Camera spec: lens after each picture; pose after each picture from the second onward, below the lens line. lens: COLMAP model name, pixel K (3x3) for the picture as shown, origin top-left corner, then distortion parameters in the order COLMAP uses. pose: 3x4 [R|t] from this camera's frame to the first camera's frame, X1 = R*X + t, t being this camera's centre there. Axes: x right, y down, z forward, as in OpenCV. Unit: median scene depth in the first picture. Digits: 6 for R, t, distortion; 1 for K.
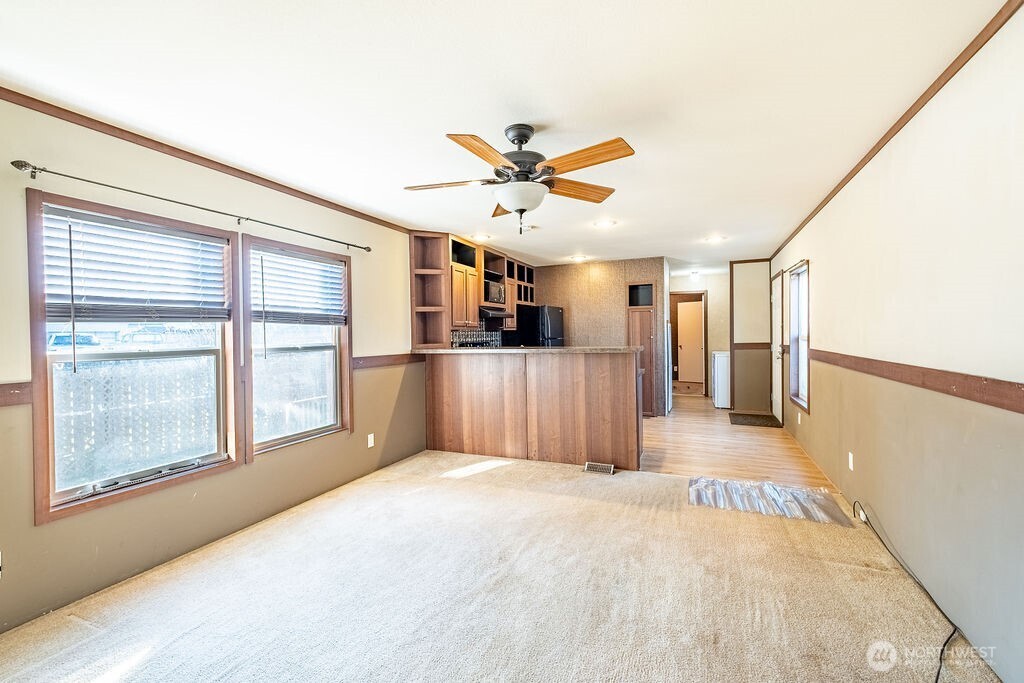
lens RADIAL K [[443.6, 0, 518.8], [0, 443.6, 340.1], [0, 0, 1]] dist [0.015608, -0.000446]
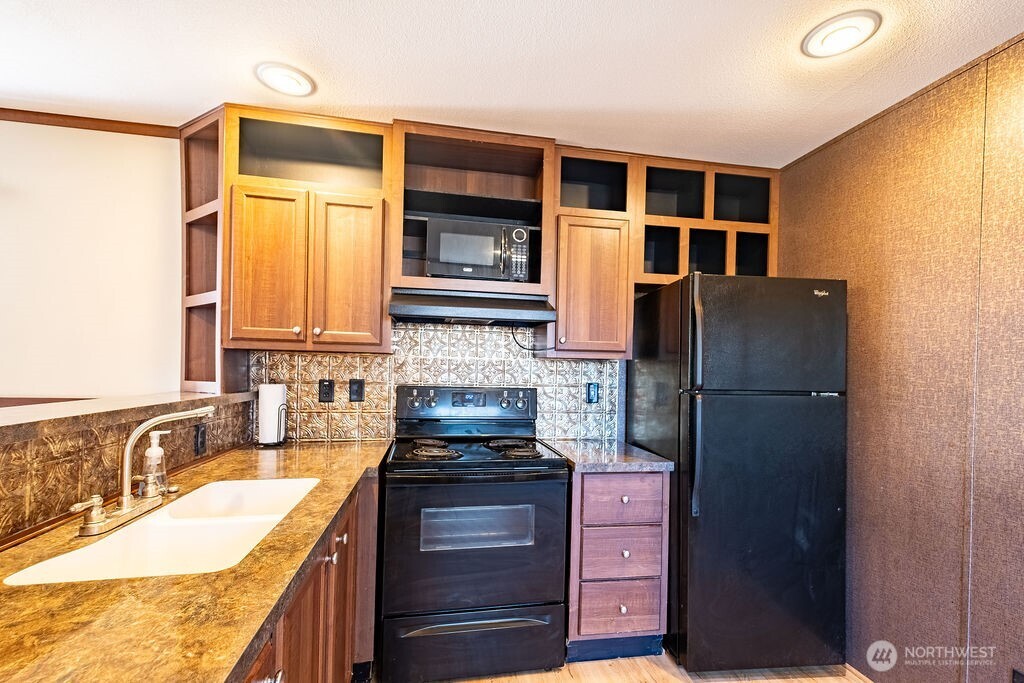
lens RADIAL K [[454.2, 0, 522.4], [0, 454.2, 366.4], [0, 0, 1]] dist [0.013628, -0.000258]
pose [[0.545860, 0.029096, -0.837371, 0.530339], [-0.043136, 0.999047, 0.006595, -0.034261], [0.836766, 0.032521, 0.546595, 1.597839]]
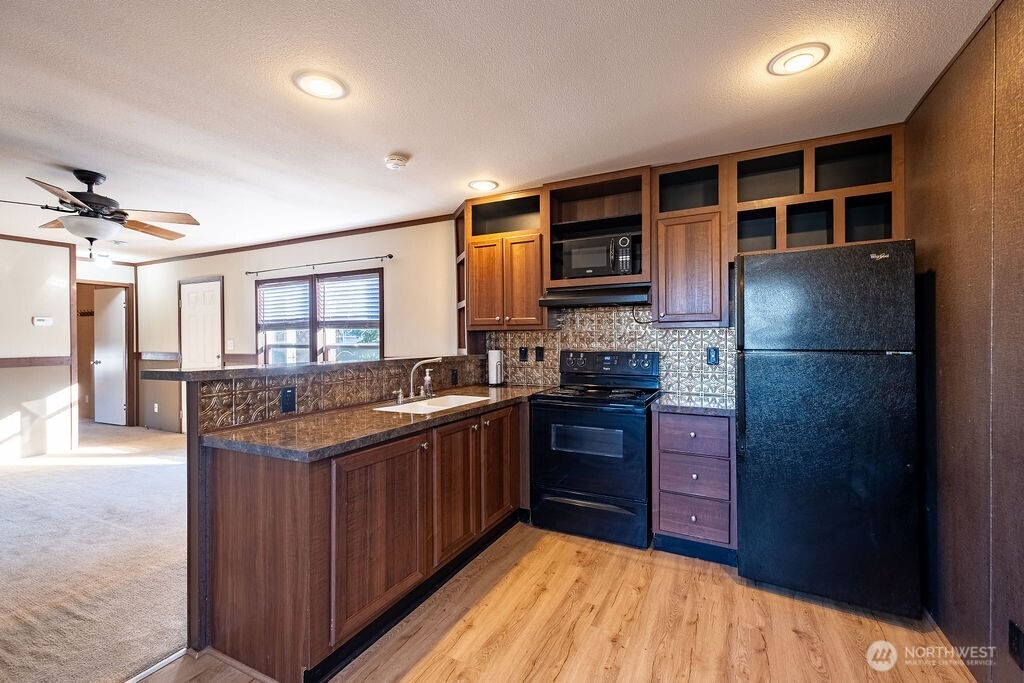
lens RADIAL K [[447.2, 0, 512.0], [0, 447.2, 341.5], [0, 0, 1]] dist [0.011482, -0.000770]
pose [[-0.086944, 0.025174, -0.995895, 0.925059], [-0.006183, 0.999648, 0.025808, -0.039648], [0.996194, 0.008401, -0.086758, 1.816094]]
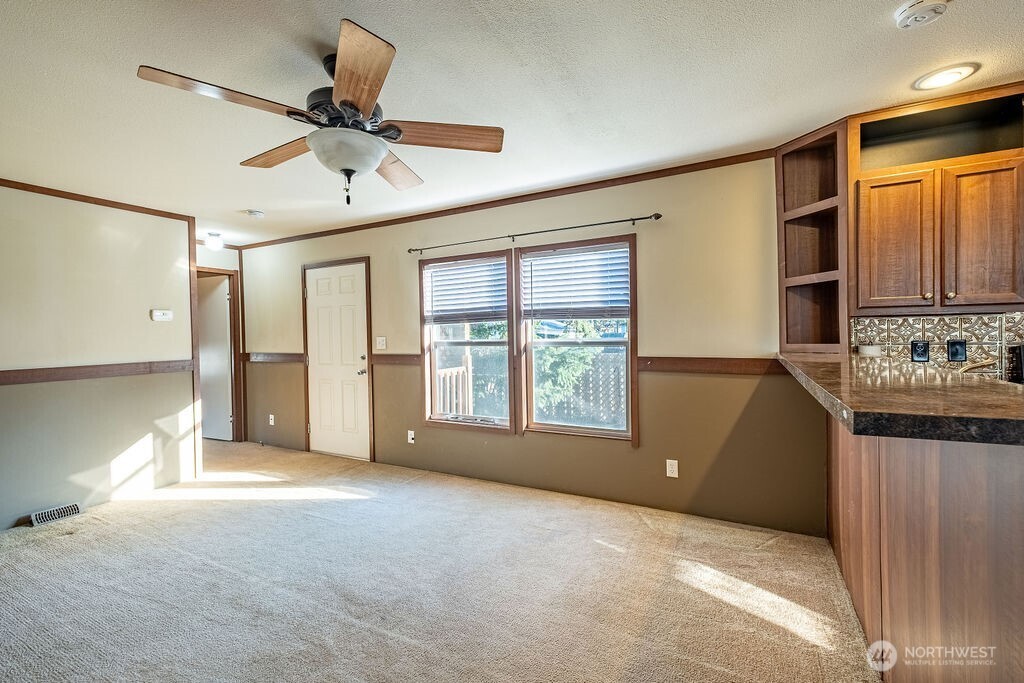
lens RADIAL K [[447.2, 0, 512.0], [0, 447.2, 341.5], [0, 0, 1]] dist [0.011482, -0.000770]
pose [[-0.105911, 0.036154, -0.993718, 0.599165], [0.006002, 0.999344, 0.035719, -0.025085], [0.994358, -0.002181, -0.106058, 1.094294]]
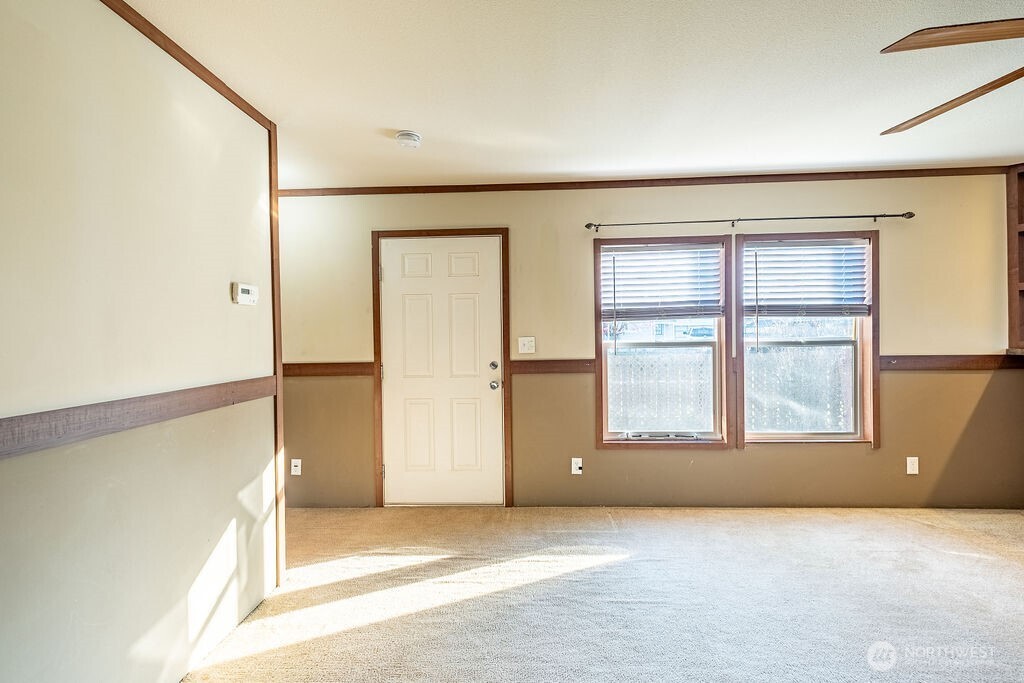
lens RADIAL K [[447.2, 0, 512.0], [0, 447.2, 341.5], [0, 0, 1]] dist [0.011482, -0.000770]
pose [[0.339652, 0.022450, -0.940283, 0.213344], [-0.002732, 0.999734, 0.022883, -0.004470], [0.940547, -0.005204, 0.339623, 0.122098]]
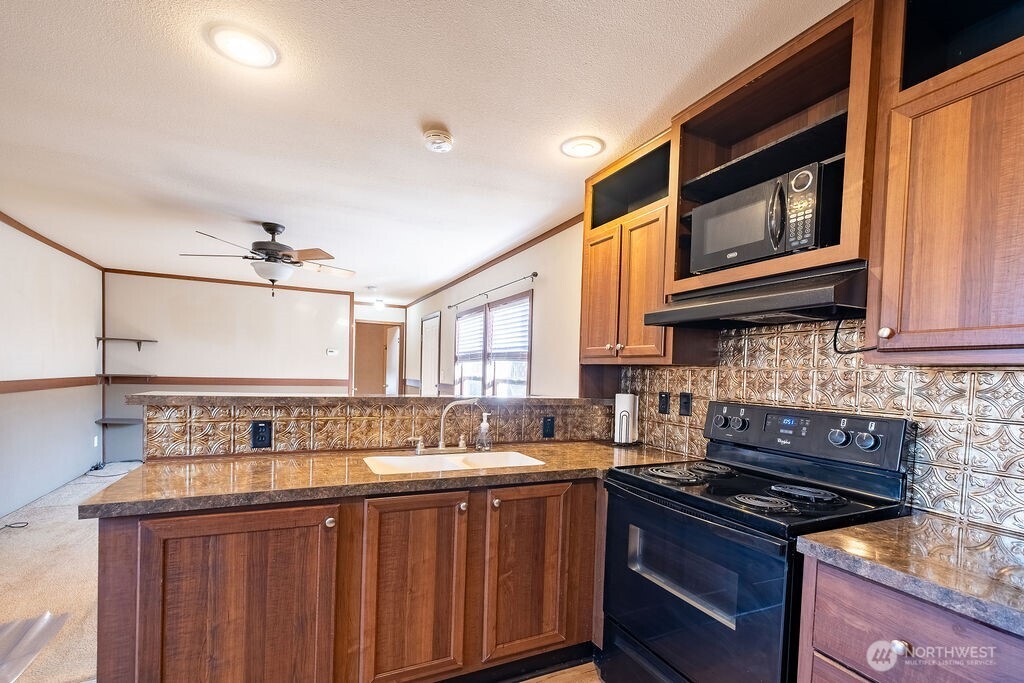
lens RADIAL K [[459.9, 0, 504.4], [0, 459.9, 387.8], [0, 0, 1]] dist [0.013319, -0.000192]
pose [[-0.680893, 0.022442, -0.732039, 0.495824], [-0.028048, 0.997998, 0.056684, -0.038448], [0.731846, 0.059128, -0.678900, 2.085568]]
